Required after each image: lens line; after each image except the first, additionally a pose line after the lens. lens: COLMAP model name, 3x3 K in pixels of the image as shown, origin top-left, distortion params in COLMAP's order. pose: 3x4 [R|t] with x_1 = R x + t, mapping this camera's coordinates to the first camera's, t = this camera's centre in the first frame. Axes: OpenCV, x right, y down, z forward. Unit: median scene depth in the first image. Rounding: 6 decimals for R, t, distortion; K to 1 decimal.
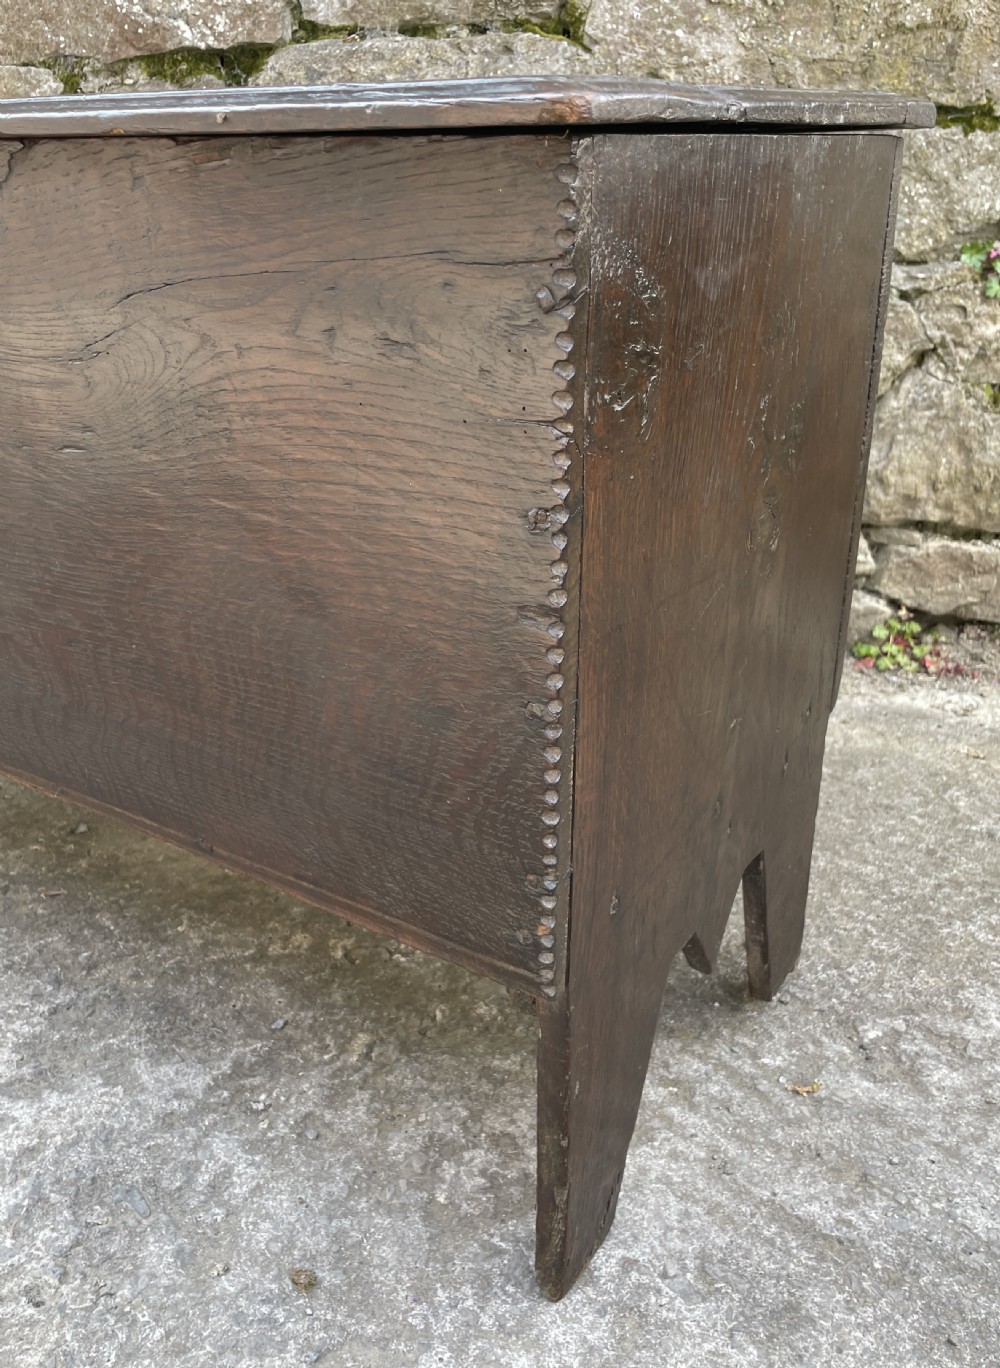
lens RADIAL K [[1174.0, 0, 525.3], [0, 1174.0, 672.5], [0, 0, 1]] dist [0.084901, -0.127609]
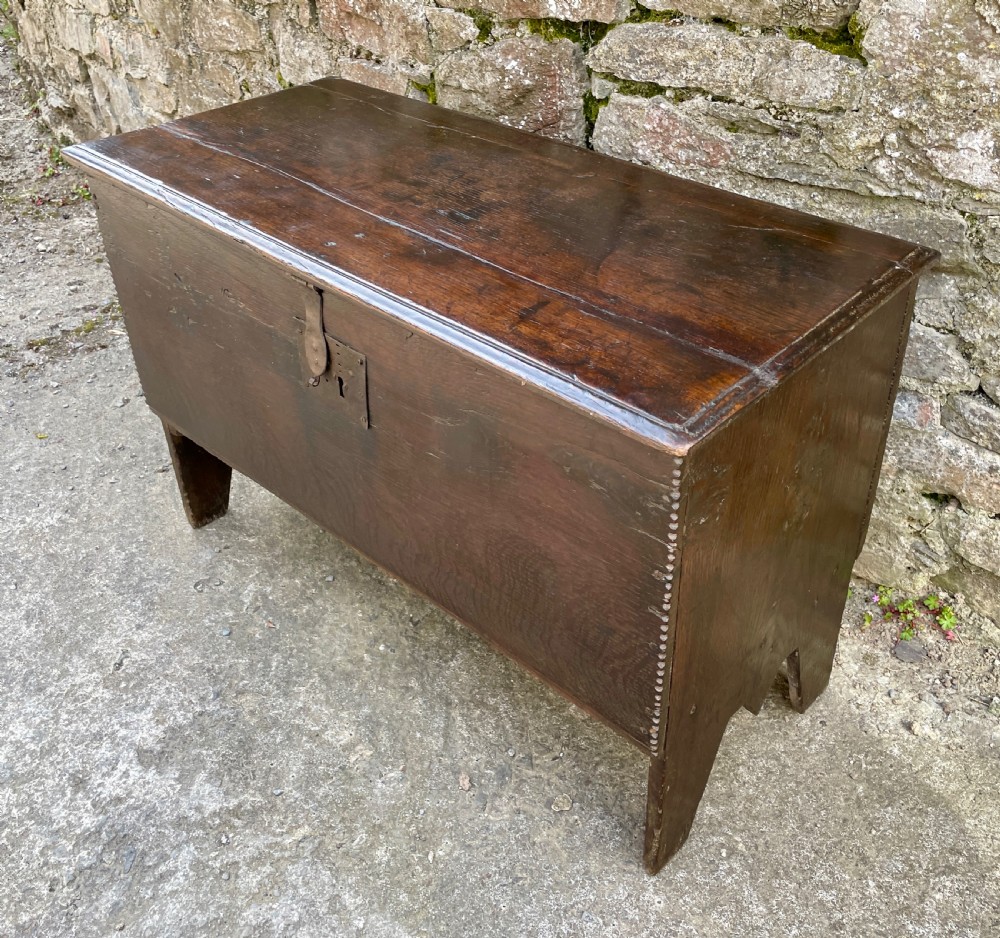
lens RADIAL K [[1077.0, 0, 512.1], [0, 1077.0, 432.1], [0, 0, 1]] dist [0.090358, -0.131395]
pose [[0.753618, 0.338491, -0.563457, 0.460682], [-0.221003, 0.937791, 0.267779, -0.412499], [0.619046, -0.077277, 0.781544, 0.061328]]
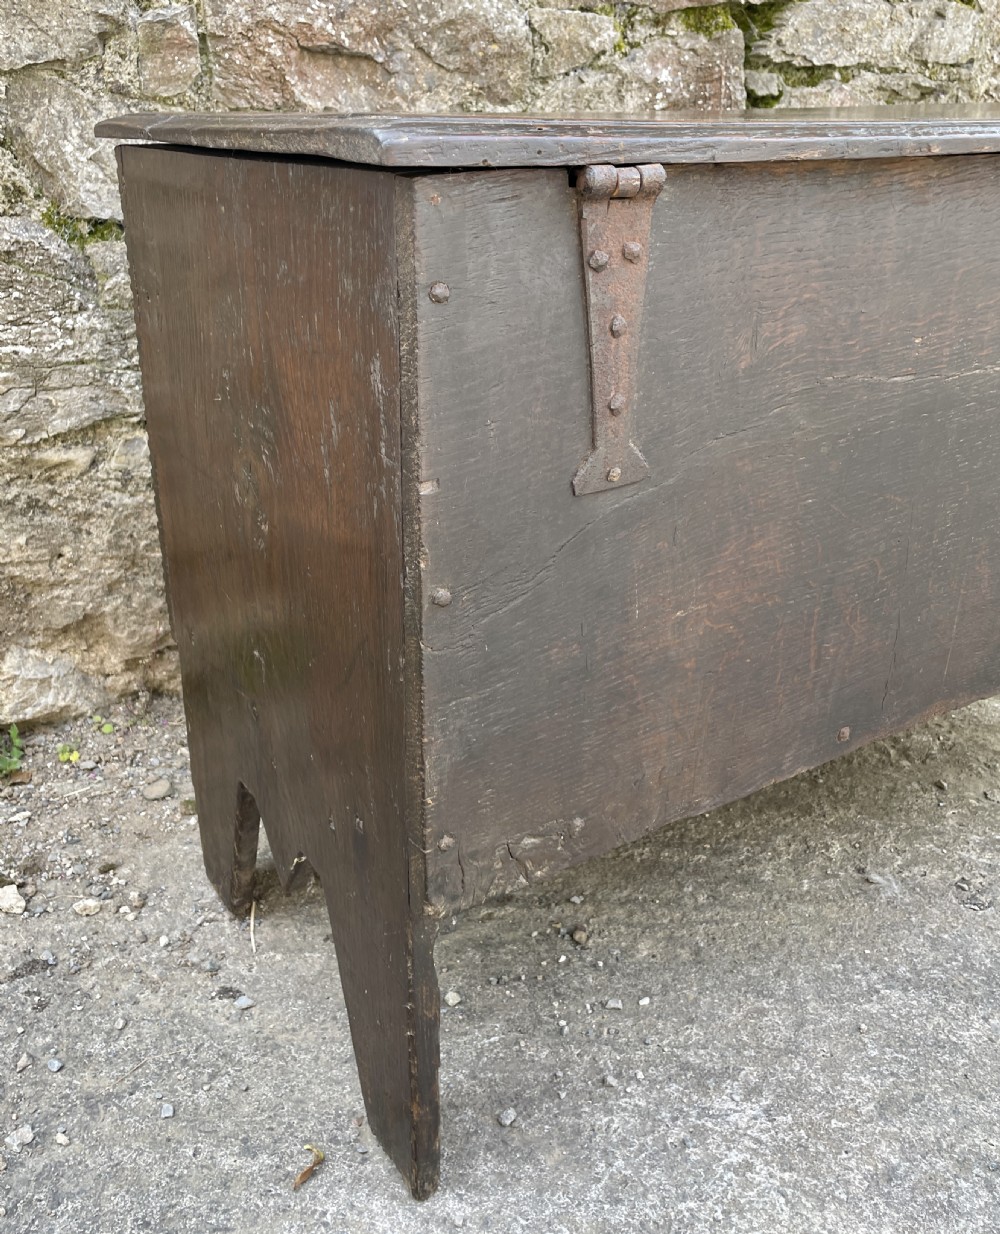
lens RADIAL K [[1162.9, 0, 494.7], [0, 1162.9, 538.3], [0, 0, 1]] dist [0.087046, -0.126184]
pose [[0.842574, -0.184494, 0.505994, -1.021190], [0.186271, 0.981343, 0.047639, -0.169294], [-0.505343, 0.054113, 0.861220, 0.277941]]
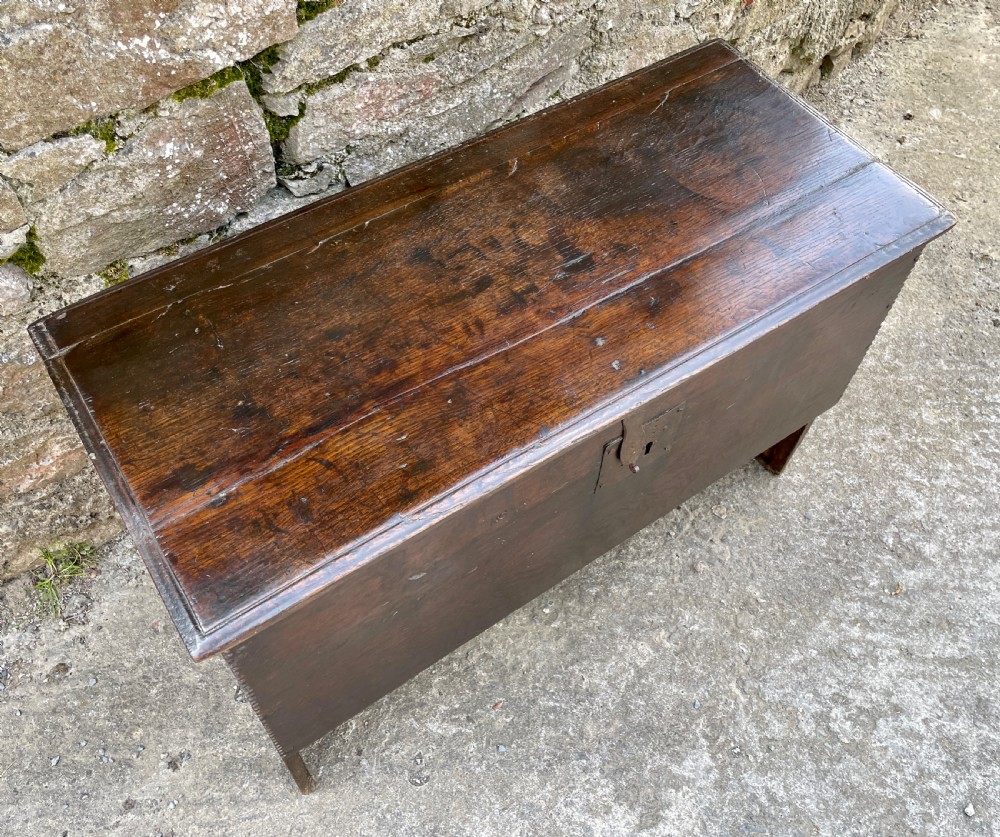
lens RADIAL K [[909.8, 0, 499.2], [0, 909.8, 399.3], [0, 0, 1]] dist [0.075172, -0.090397]
pose [[0.796150, -0.487393, 0.358598, -0.512304], [0.229389, 0.791497, 0.566492, -0.691191], [-0.559934, -0.368754, 0.741953, 0.165273]]
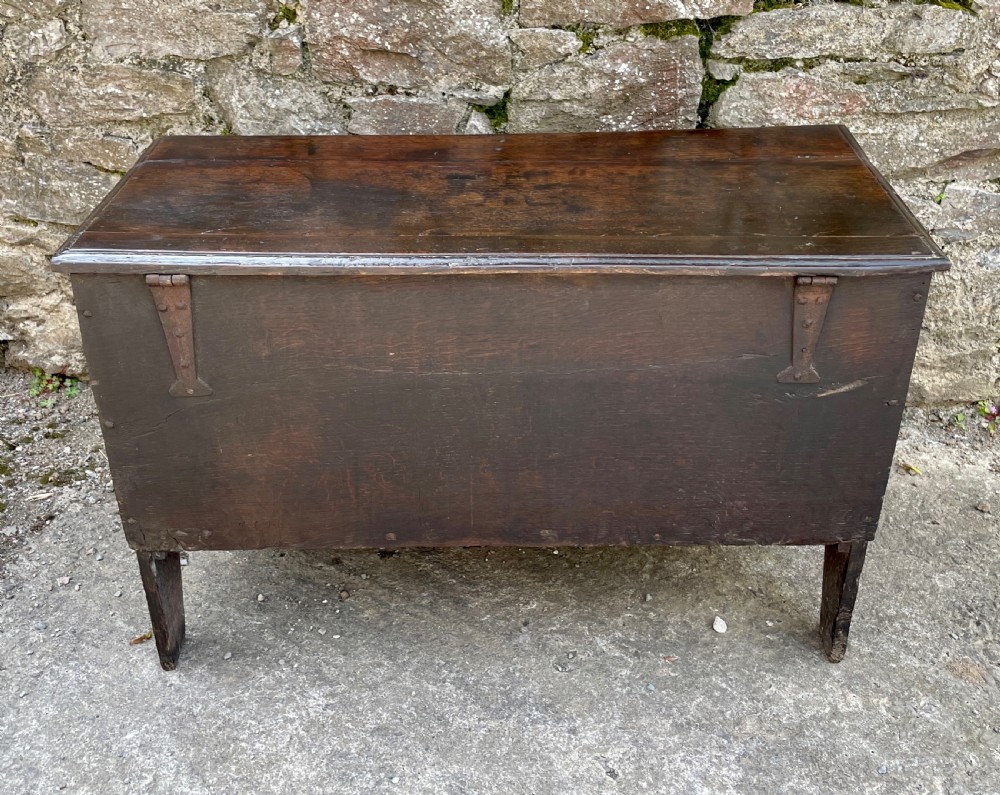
lens RADIAL K [[1097.8, 0, 504.9], [0, 1097.8, 310.6], [0, 0, 1]] dist [0.104839, -0.181134]
pose [[0.999985, -0.005511, 0.000058, -0.483590], [0.005466, 0.992932, 0.118557, -0.342755], [-0.000711, -0.118555, 0.992947, -0.294983]]
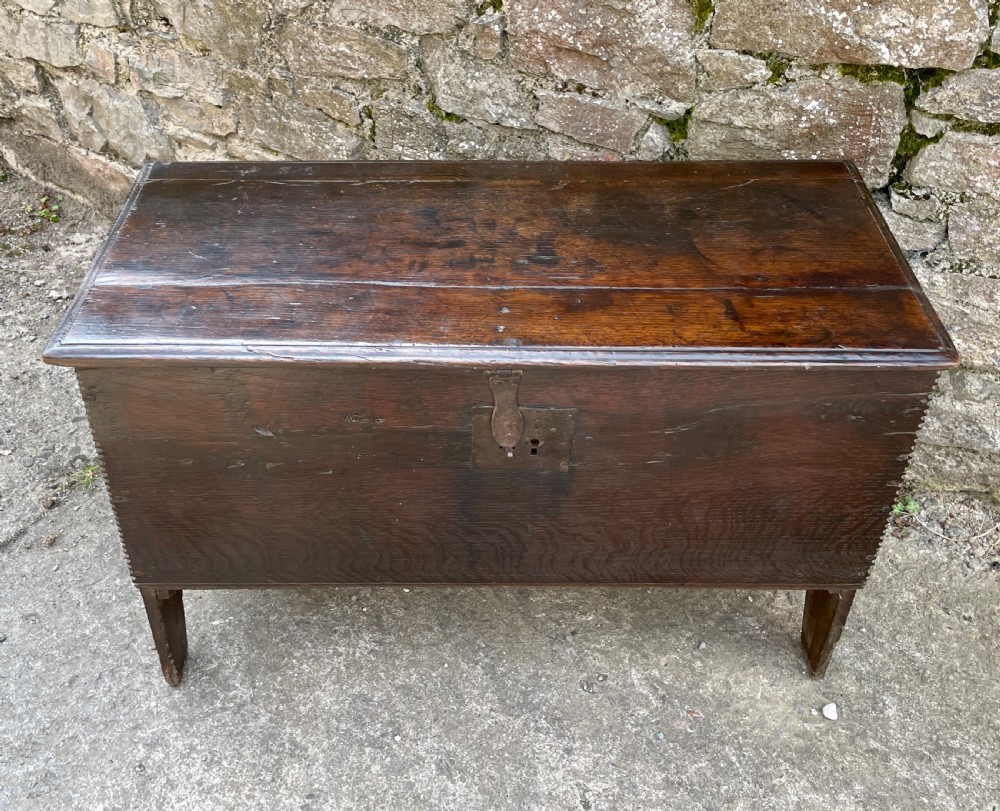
lens RADIAL K [[1080.0, 0, 473.9], [0, 1080.0, 325.7], [0, 0, 1]] dist [0.085876, -0.124012]
pose [[0.919862, 0.216524, -0.327065, -0.242786], [-0.133962, 0.957118, 0.256865, -0.496461], [0.368657, -0.192466, 0.909422, -0.241706]]
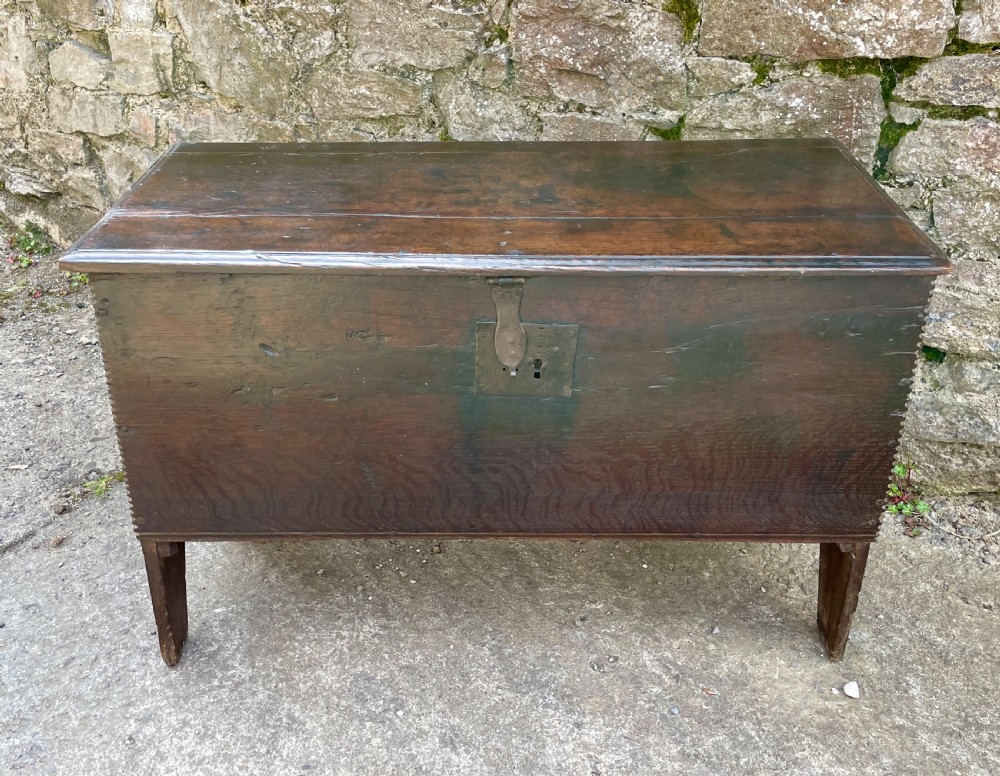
lens RADIAL K [[1018.4, 0, 481.2], [0, 1018.4, 297.2], [0, 0, 1]] dist [0.088779, -0.125295]
pose [[0.916110, 0.148349, -0.372471, -0.200186], [-0.131666, 0.988820, 0.069990, -0.281383], [0.378689, -0.015077, 0.925401, -0.234613]]
